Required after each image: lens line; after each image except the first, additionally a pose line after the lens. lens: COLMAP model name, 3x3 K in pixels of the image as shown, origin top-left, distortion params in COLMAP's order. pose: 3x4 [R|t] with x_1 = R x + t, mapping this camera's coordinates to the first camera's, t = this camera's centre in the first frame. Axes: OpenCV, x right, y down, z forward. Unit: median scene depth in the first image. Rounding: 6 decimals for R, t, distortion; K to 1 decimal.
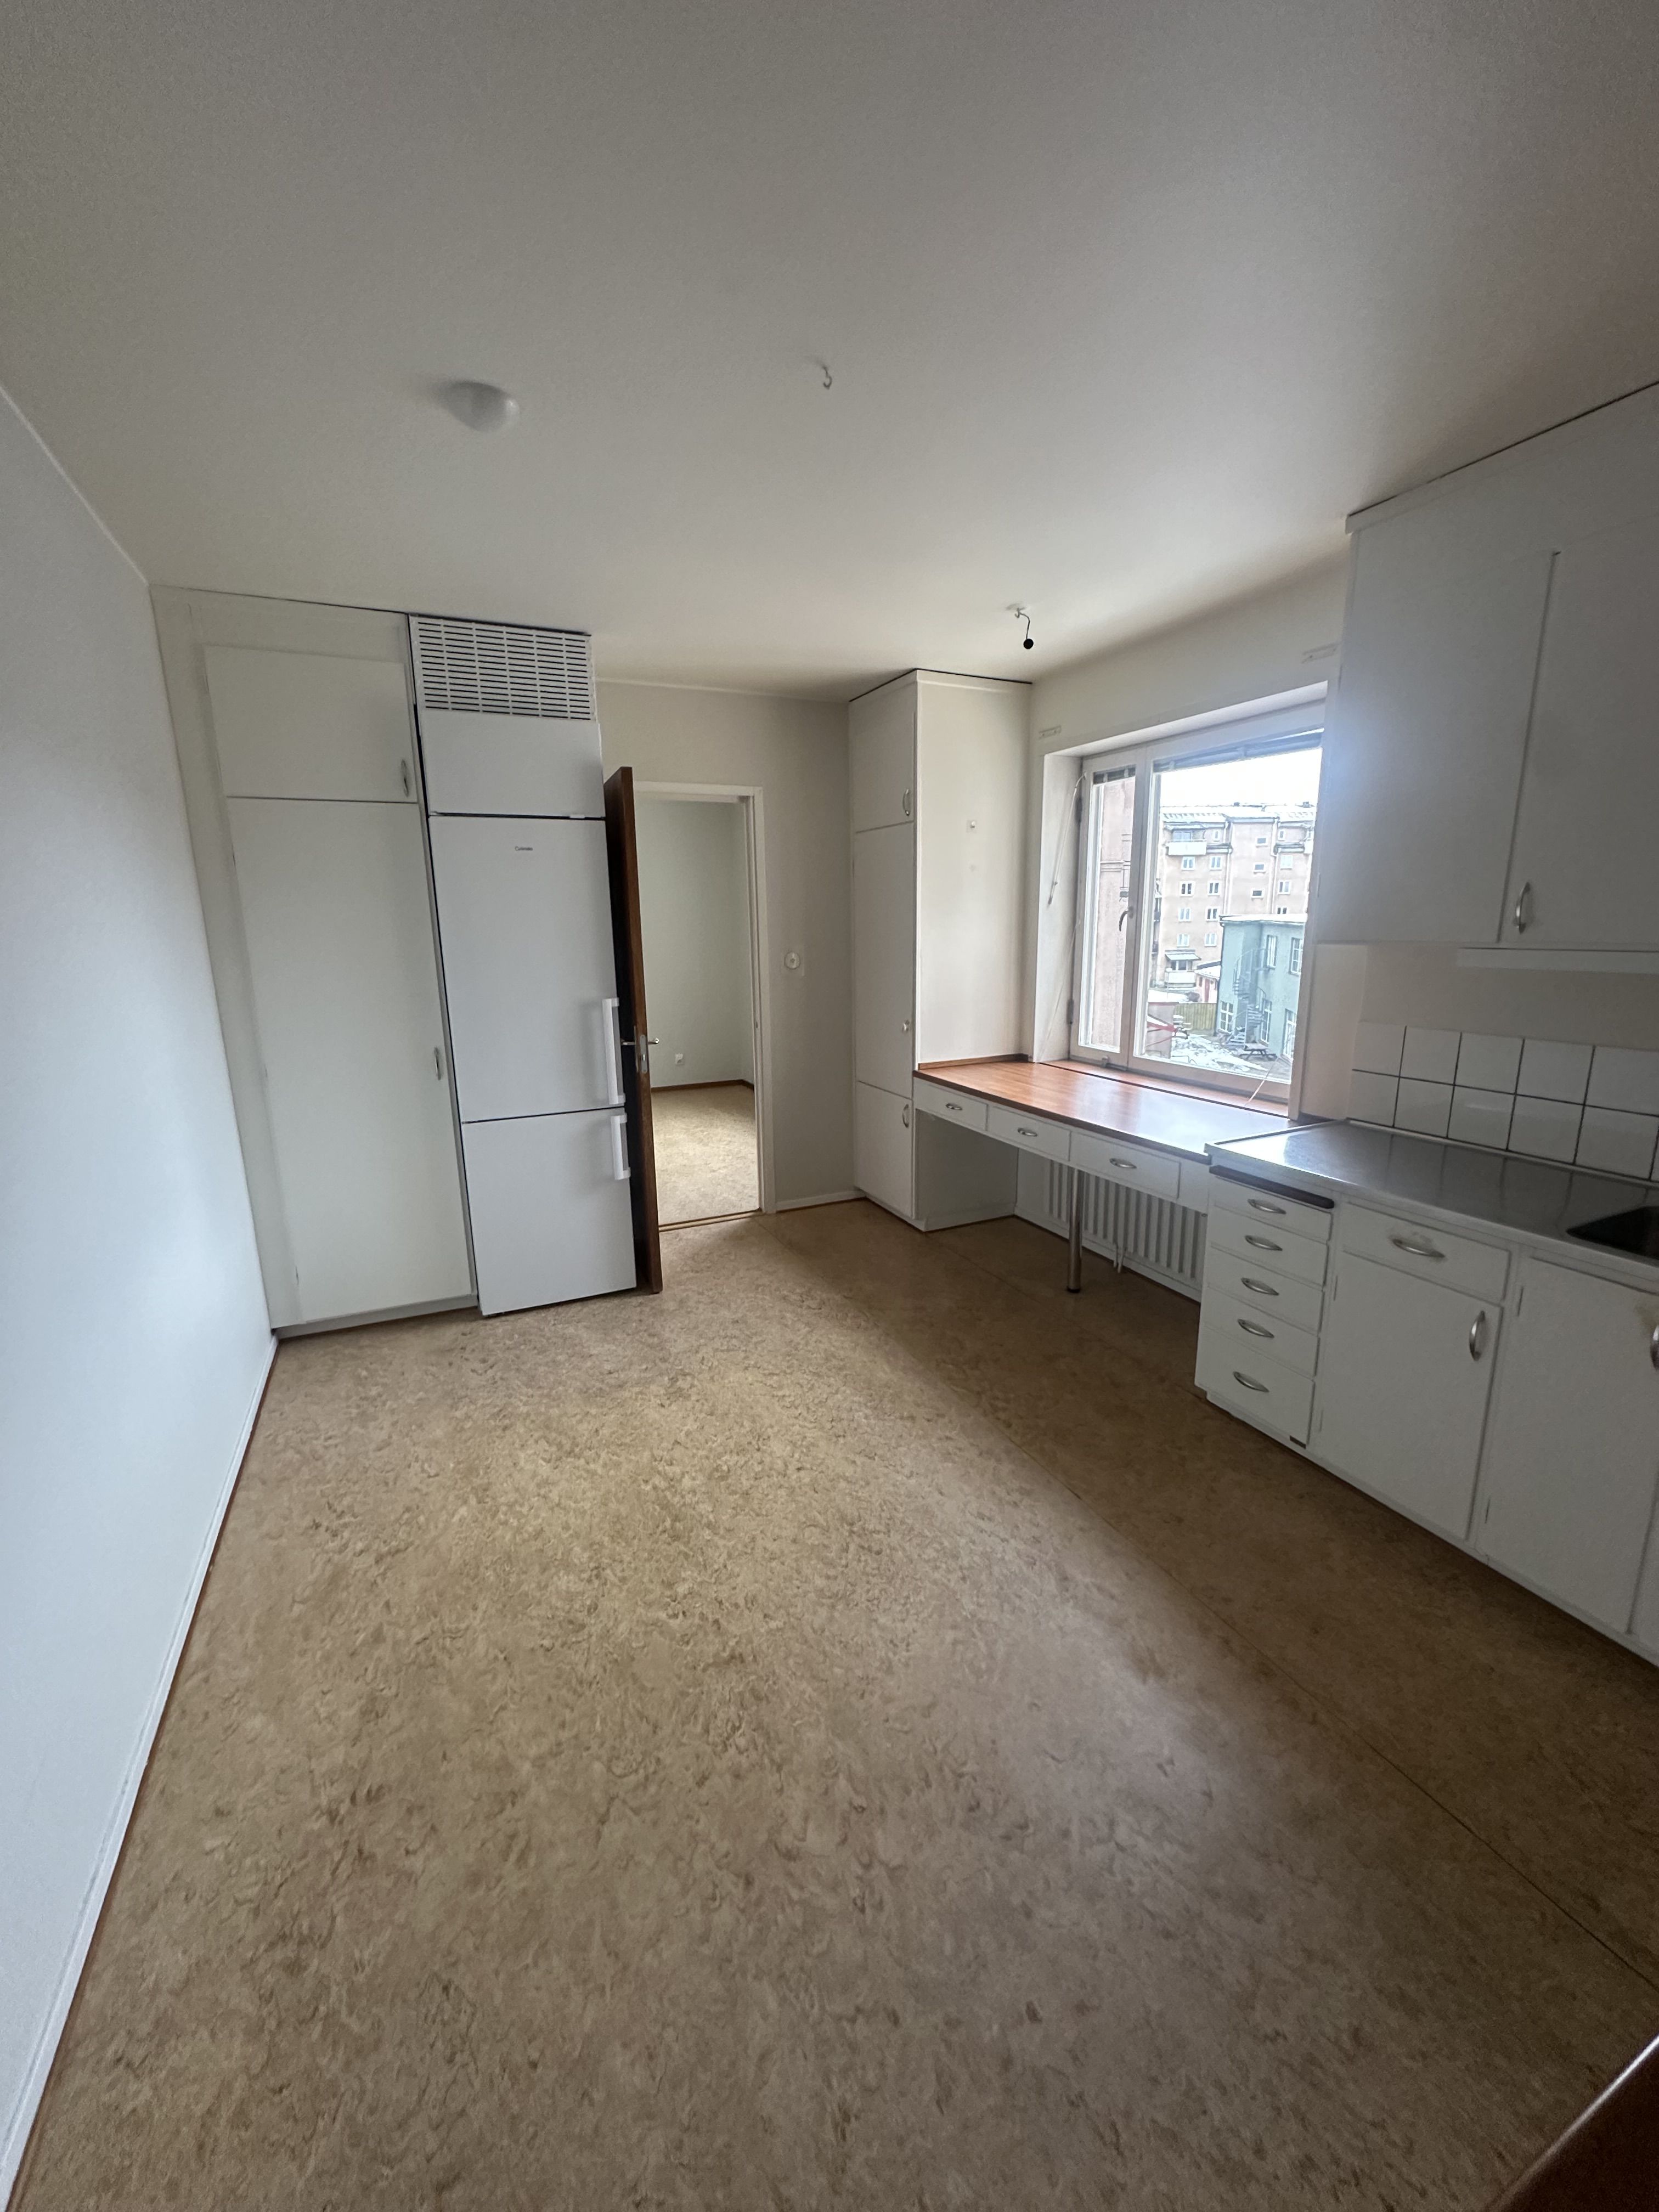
lens RADIAL K [[881.2, 0, 829.1], [0, 881.2, 1102.5], [0, 0, 1]] dist [0.000641, -0.000003]
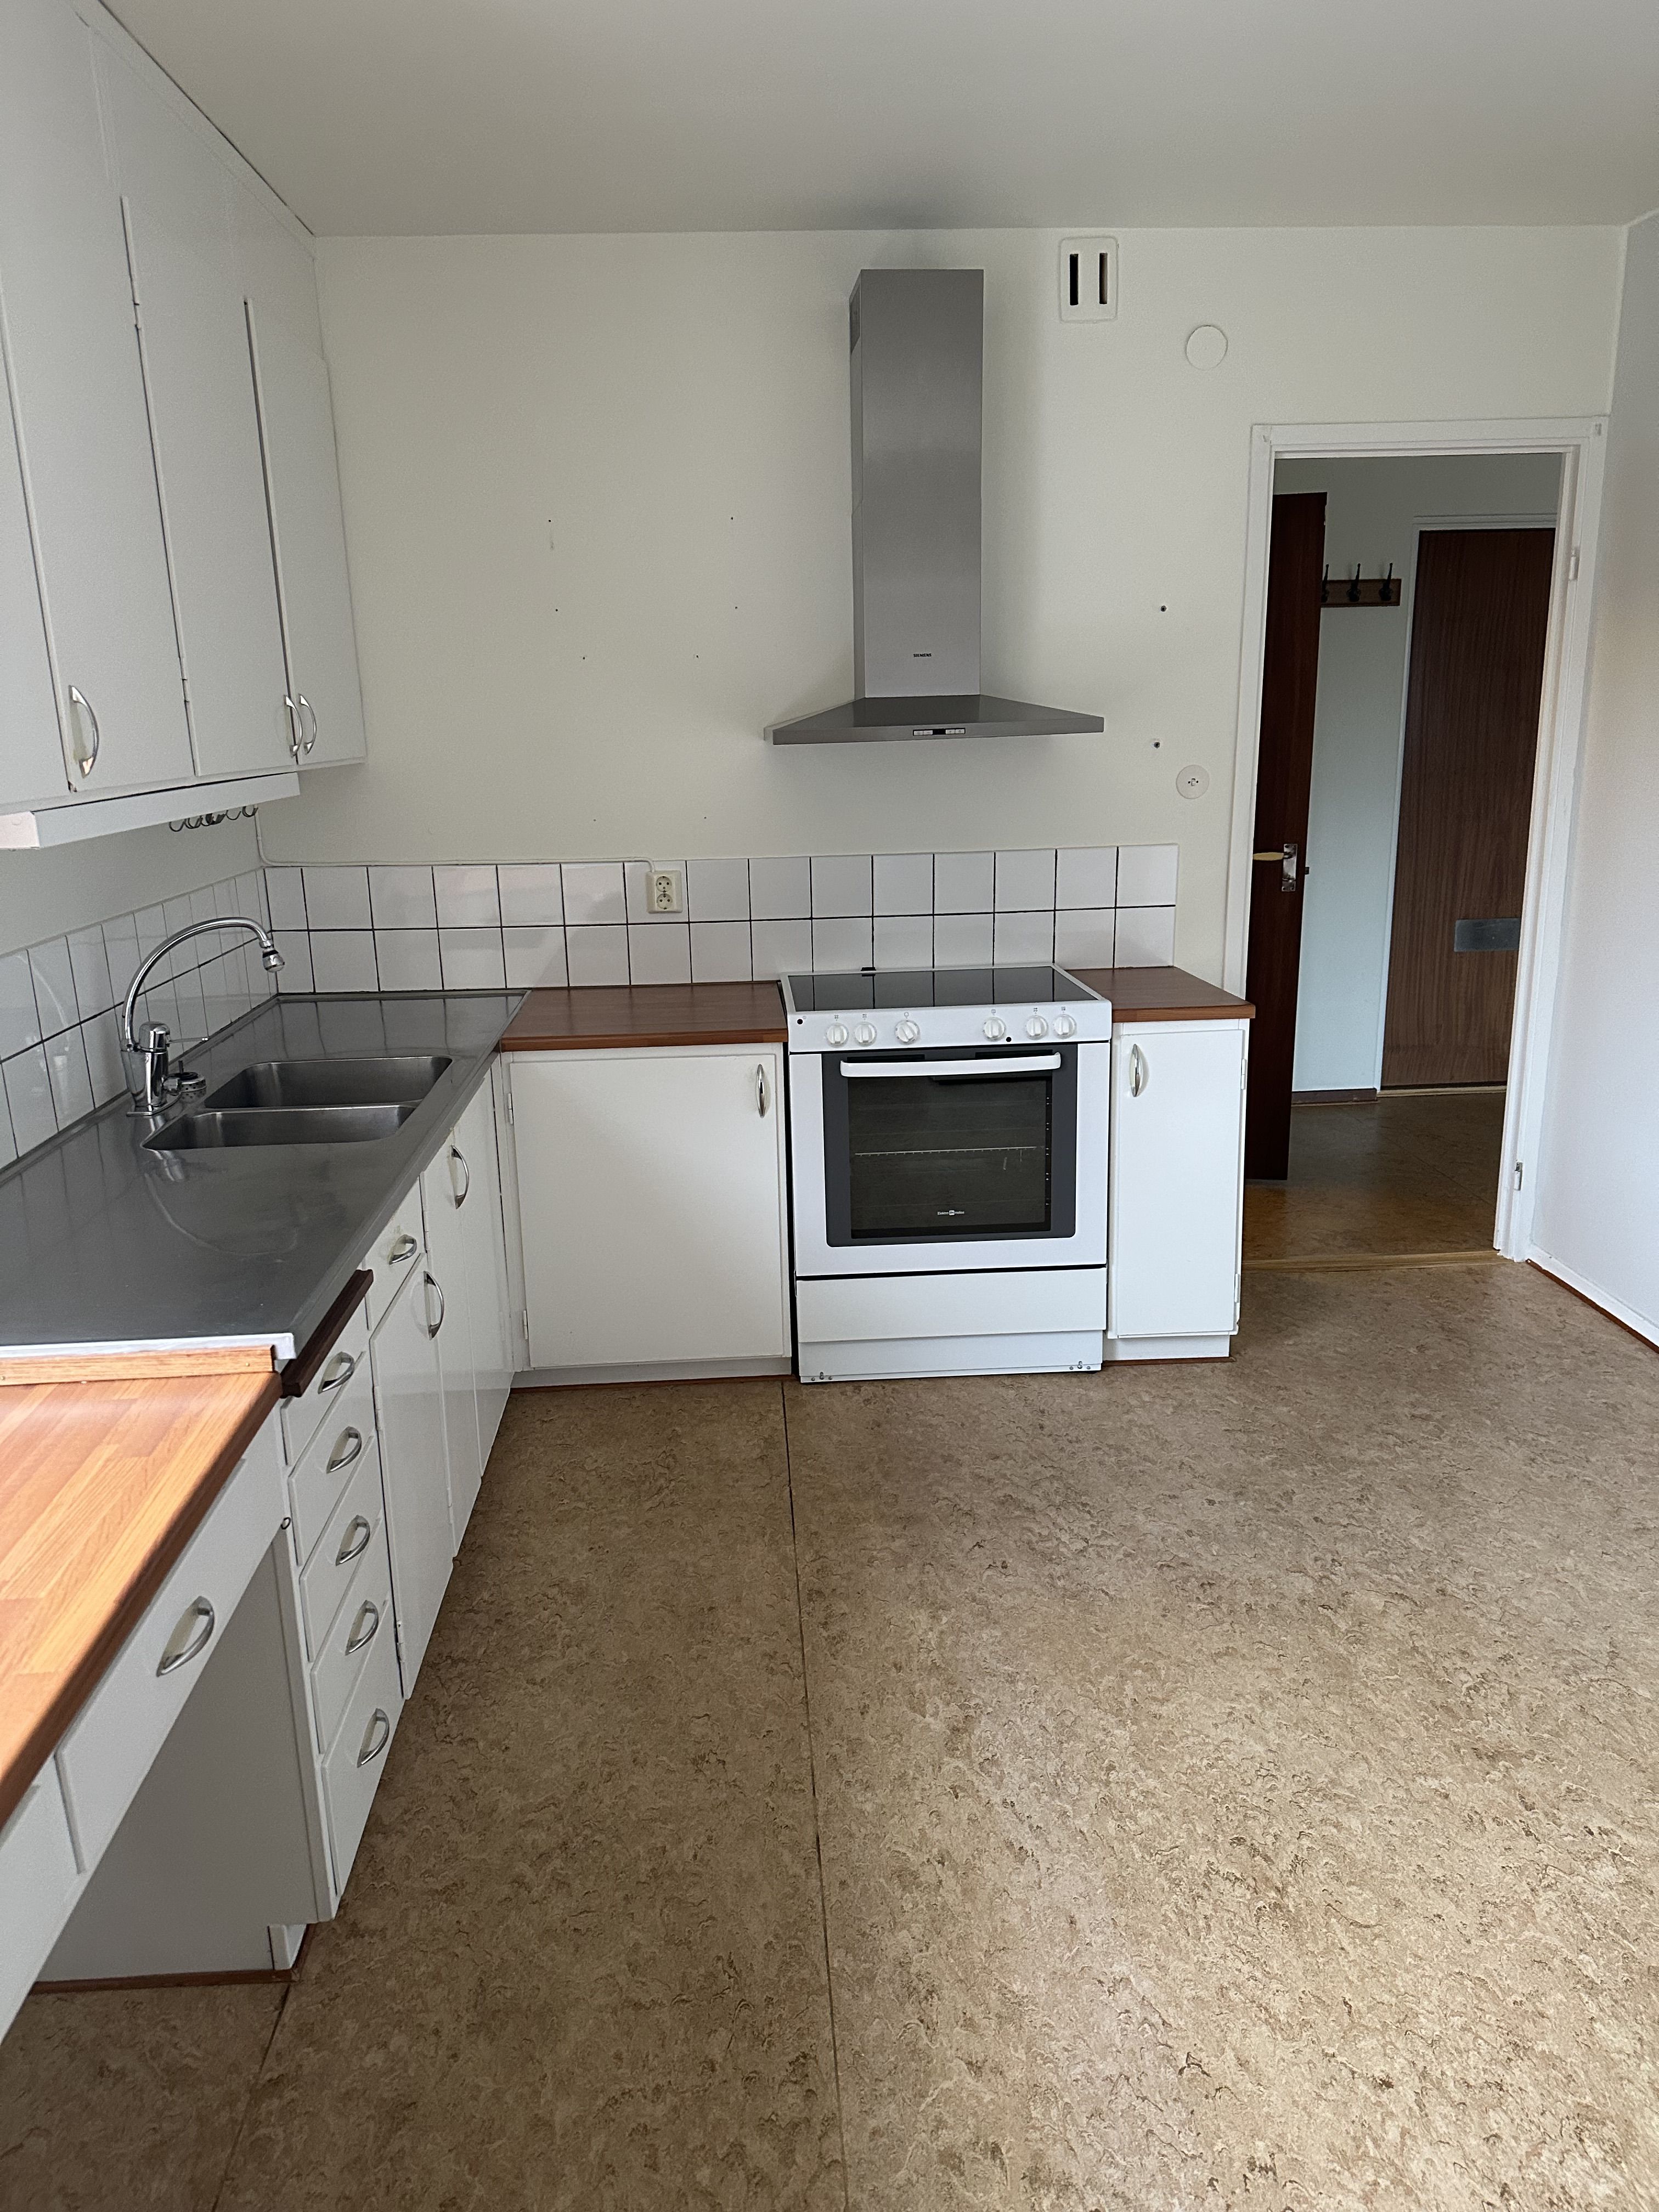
lens RADIAL K [[1533.8, 0, 826.1], [0, 1533.8, 1108.1], [0, 0, 1]] dist [-0.013095, -0.005748]
pose [[-0.927945, -0.050372, 0.369298, -0.035098], [0.122631, 0.894398, 0.430133, -0.350891], [-0.351966, 0.444427, -0.823774, 1.670759]]
